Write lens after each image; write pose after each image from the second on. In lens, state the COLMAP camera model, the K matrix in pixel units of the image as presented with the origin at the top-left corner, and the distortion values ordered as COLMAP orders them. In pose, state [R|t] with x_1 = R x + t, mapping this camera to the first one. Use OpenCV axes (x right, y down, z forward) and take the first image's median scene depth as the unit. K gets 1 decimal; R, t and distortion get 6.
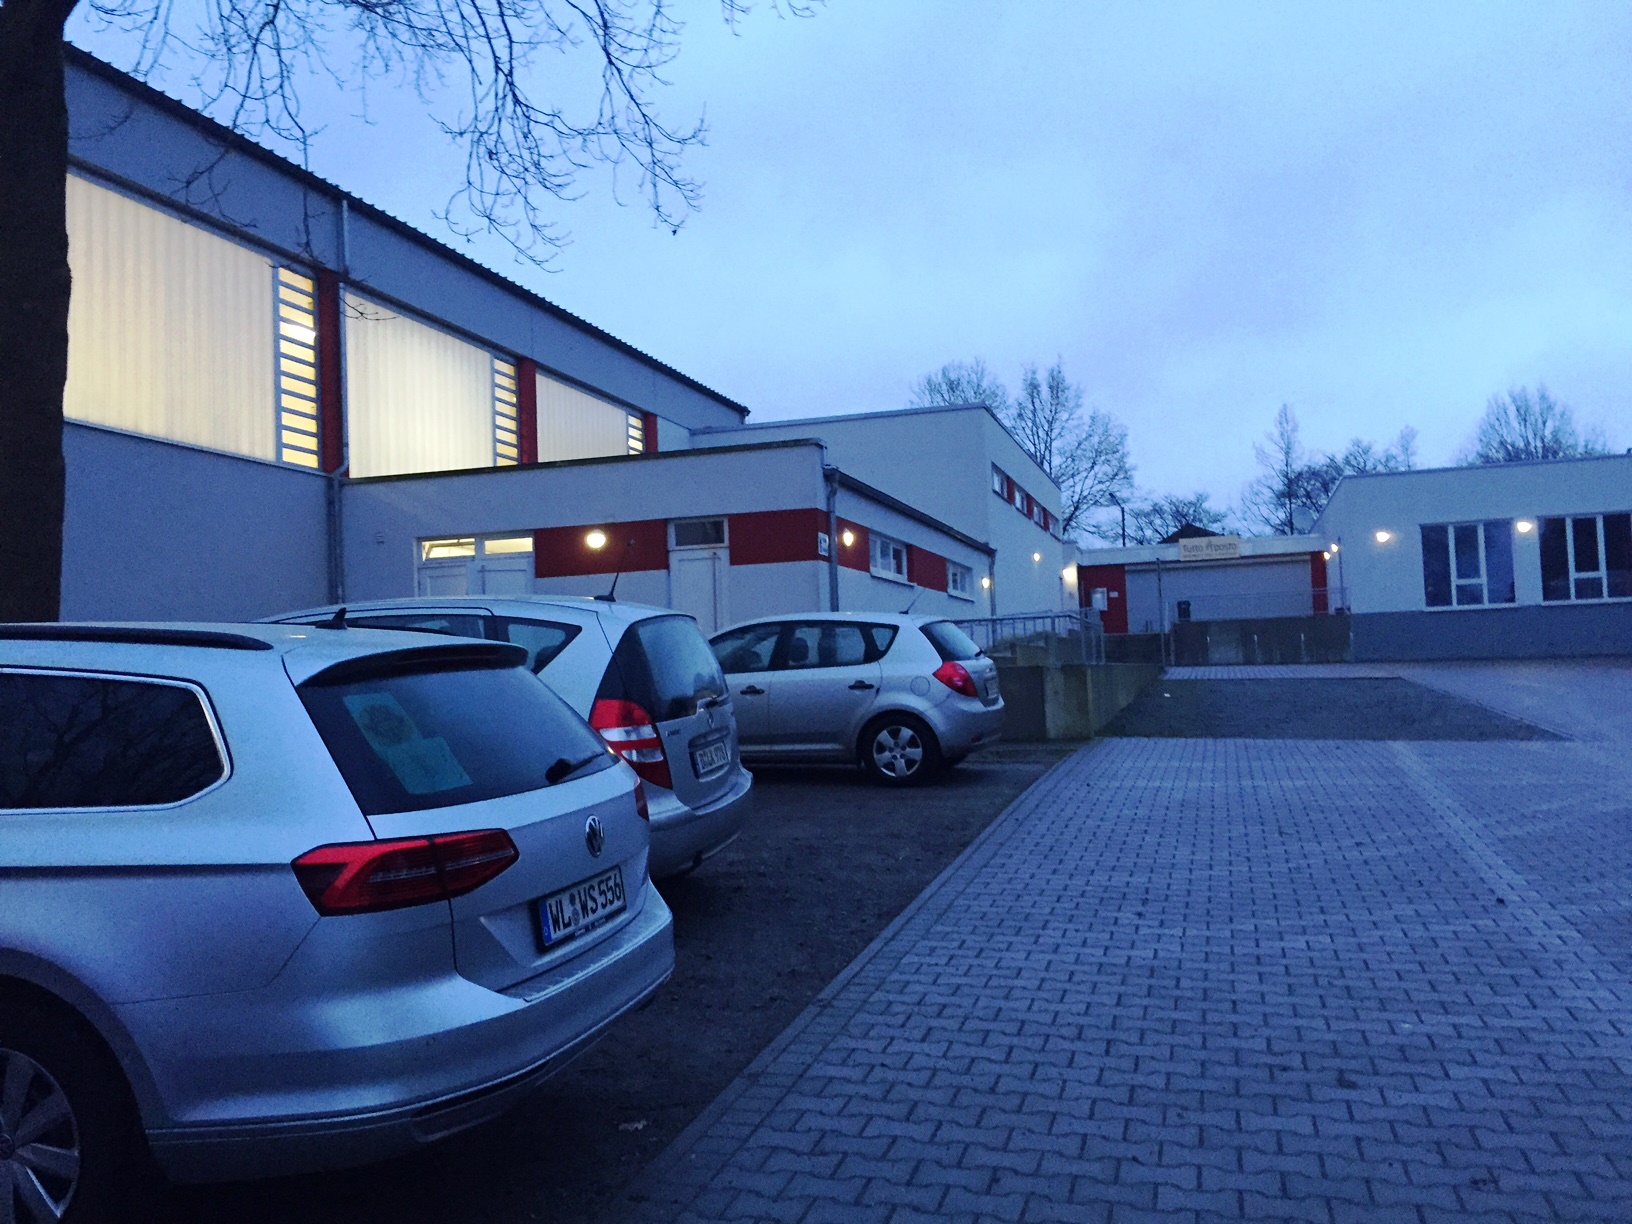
lens RADIAL K [[1348.1, 0, 816.0], [0, 1348.1, 612.0], [0, 0, 1]] dist [0.032067, -0.000788]
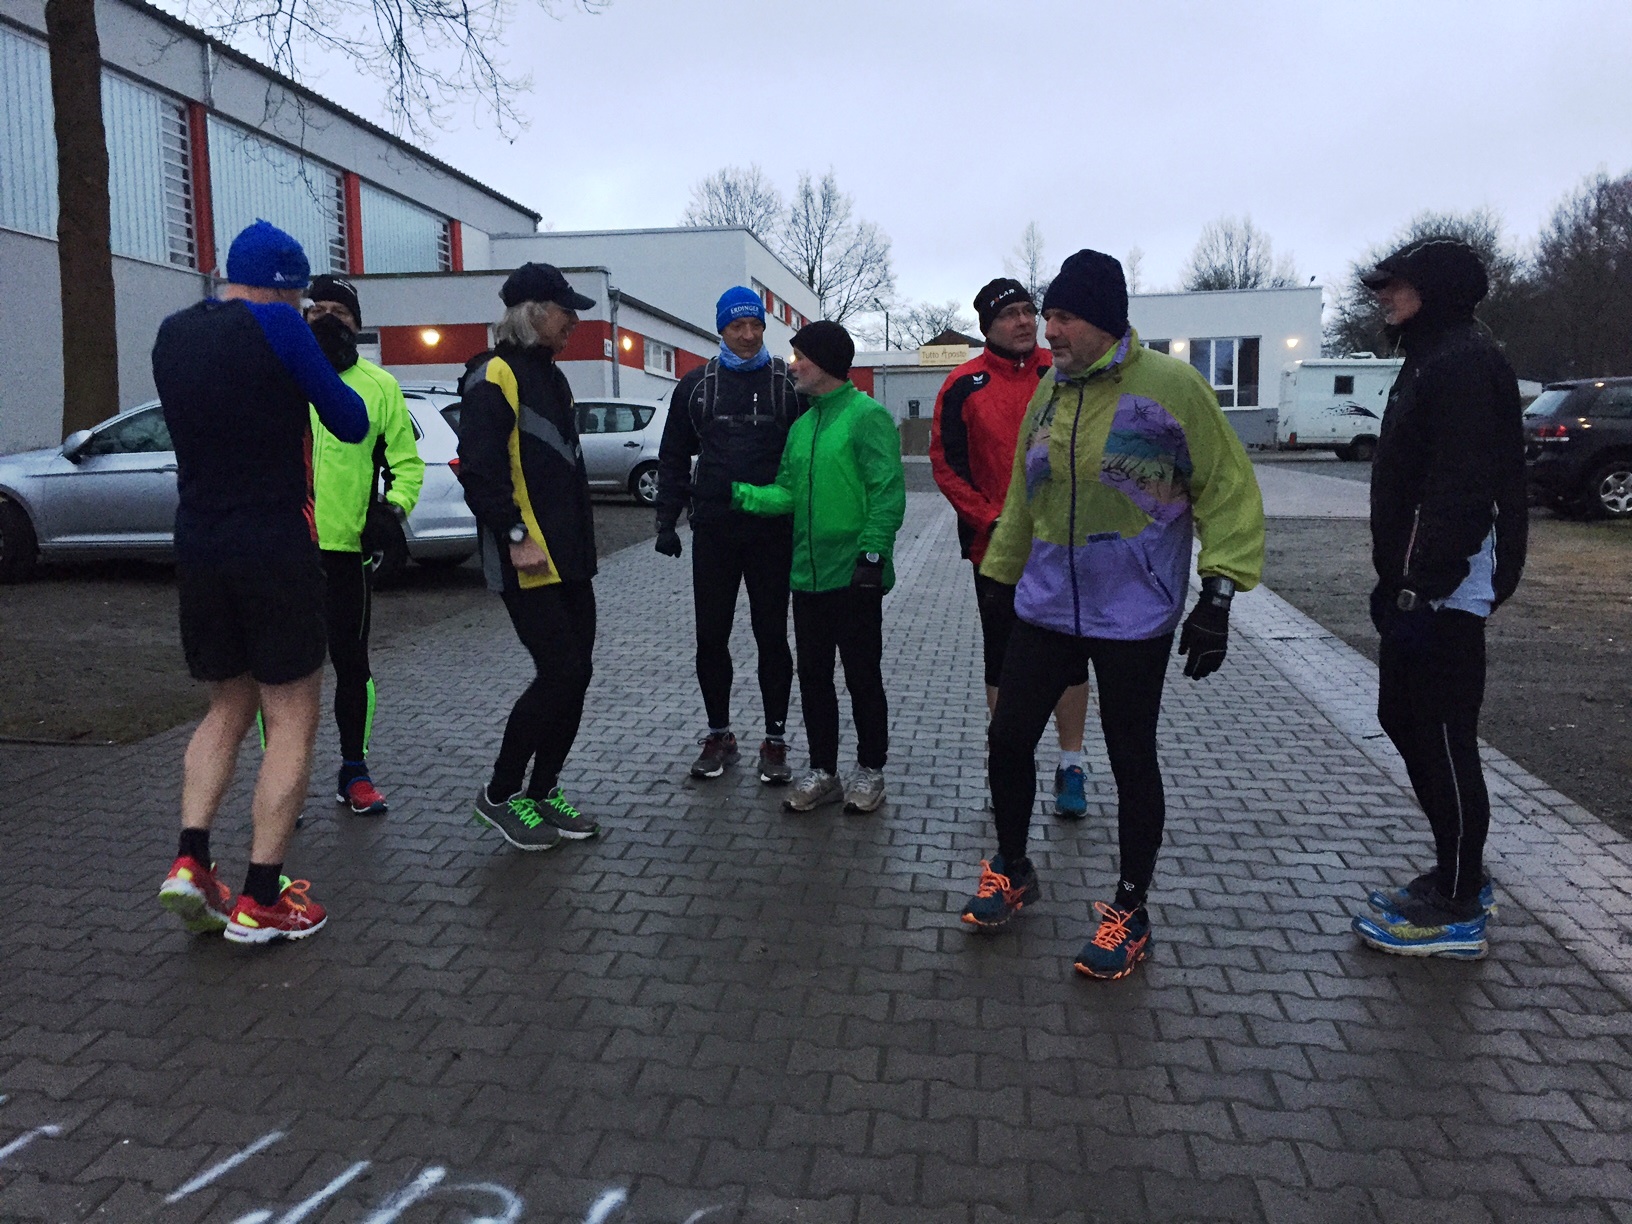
lens RADIAL K [[1348.1, 0, 816.0], [0, 1348.1, 612.0], [0, 0, 1]] dist [0.032067, -0.000788]
pose [[0.987345, 0.003770, 0.158544, -0.001830], [-0.027623, 0.988524, 0.148520, 0.003315], [-0.156165, -0.151020, 0.976118, -0.298147]]
